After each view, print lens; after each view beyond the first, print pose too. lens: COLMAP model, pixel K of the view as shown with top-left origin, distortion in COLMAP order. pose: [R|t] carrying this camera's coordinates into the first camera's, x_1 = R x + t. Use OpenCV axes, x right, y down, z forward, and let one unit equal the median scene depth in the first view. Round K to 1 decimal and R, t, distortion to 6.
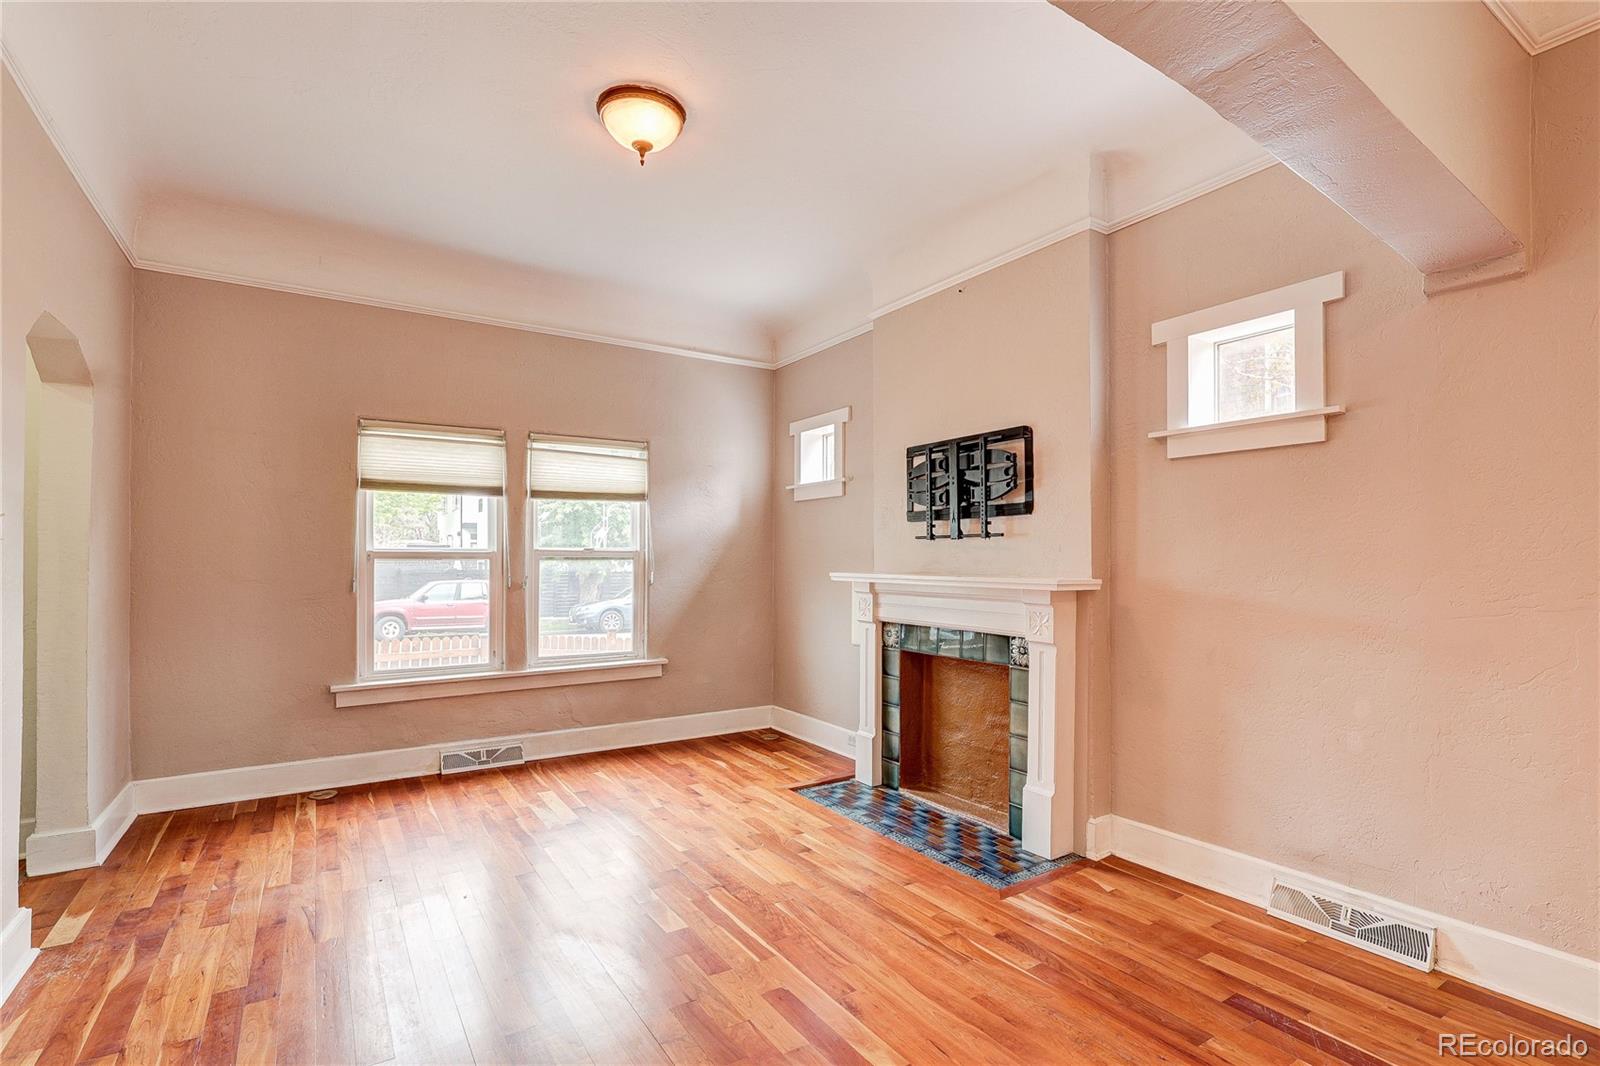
lens RADIAL K [[763.6, 0, 797.9], [0, 763.6, 559.3], [0, 0, 1]] dist [-0.002798, -0.000251]
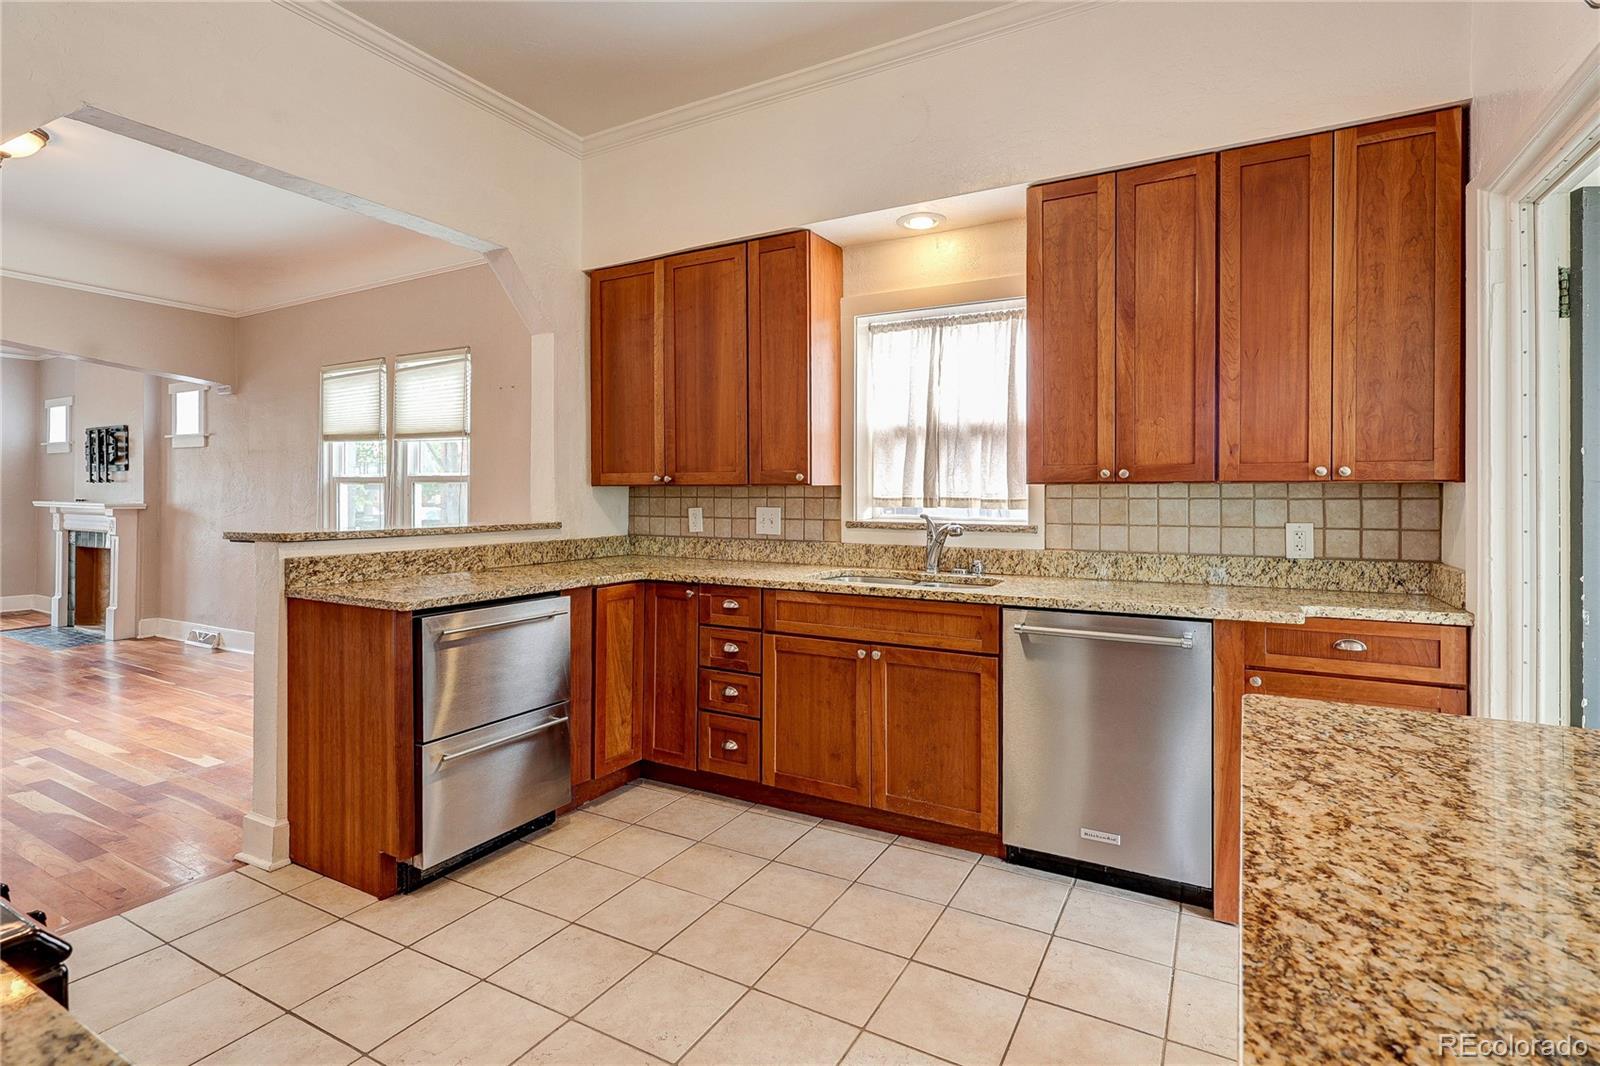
lens RADIAL K [[763.5, 0, 807.3], [0, 763.5, 499.8], [0, 0, 1]] dist [-0.003557, -0.000087]
pose [[0.876580, 0.000036, 0.481256, 0.741287], [-0.004752, 0.999952, 0.008580, -0.008065], [-0.481233, -0.009808, 0.876538, -1.278955]]
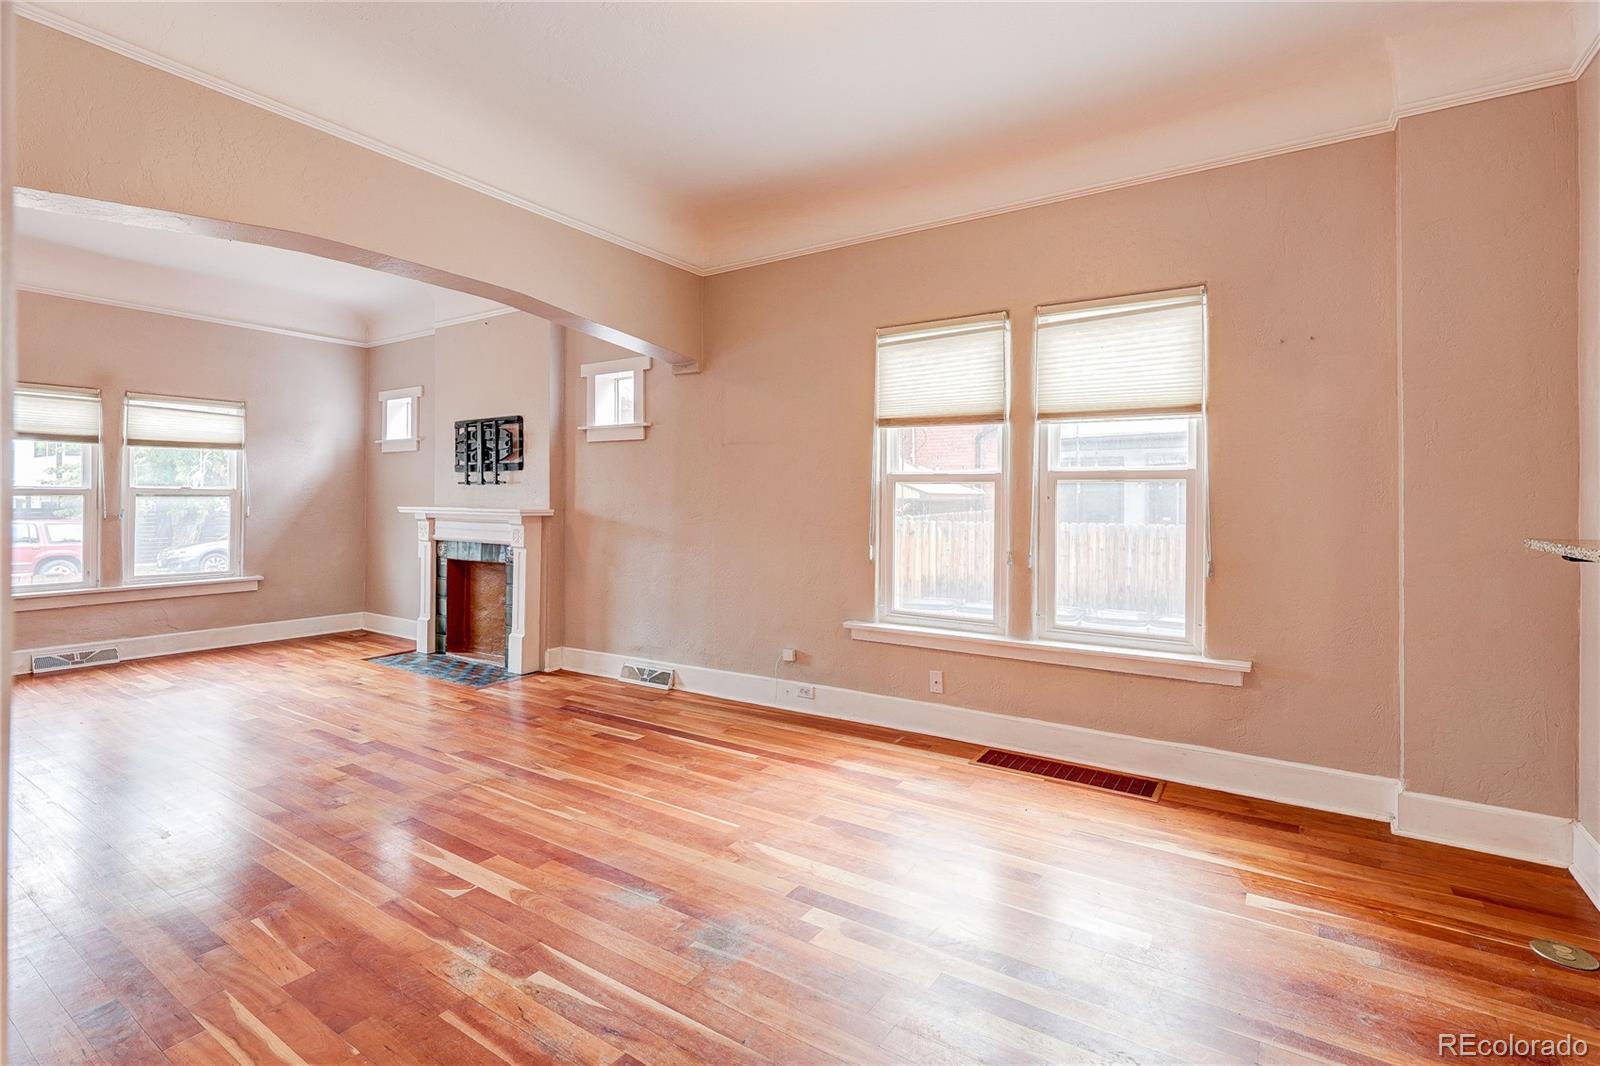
lens RADIAL K [[763.5, 0, 807.3], [0, 763.5, 499.8], [0, 0, 1]] dist [-0.003557, -0.000087]
pose [[0.913920, 0.005119, 0.405861, 0.167291], [-0.005364, 0.999985, -0.000535, 0.001679], [-0.405858, -0.001688, 0.913935, -0.616159]]
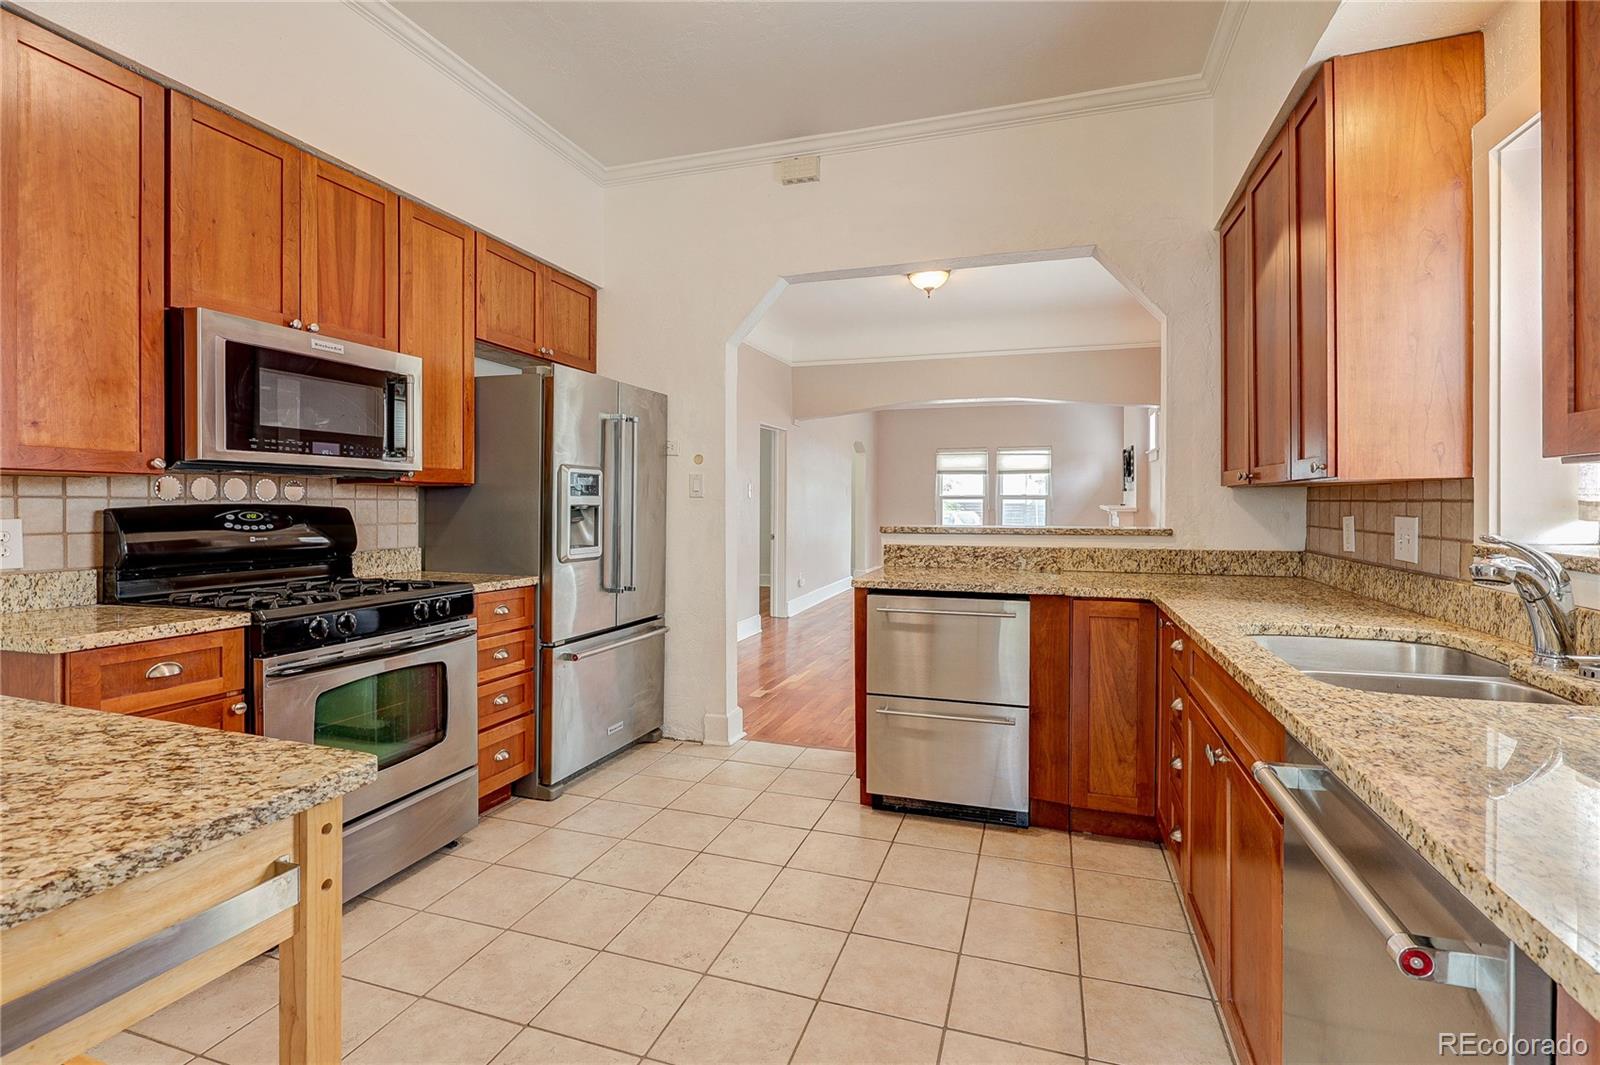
lens RADIAL K [[763.5, 0, 807.3], [0, 763.5, 499.3], [0, 0, 1]] dist [-0.003557, -0.000087]
pose [[0.640138, 0.000616, -0.768260, 1.268790], [0.001557, 0.999997, 0.002099, -0.006274], [0.768258, -0.002539, 0.640135, -1.156914]]
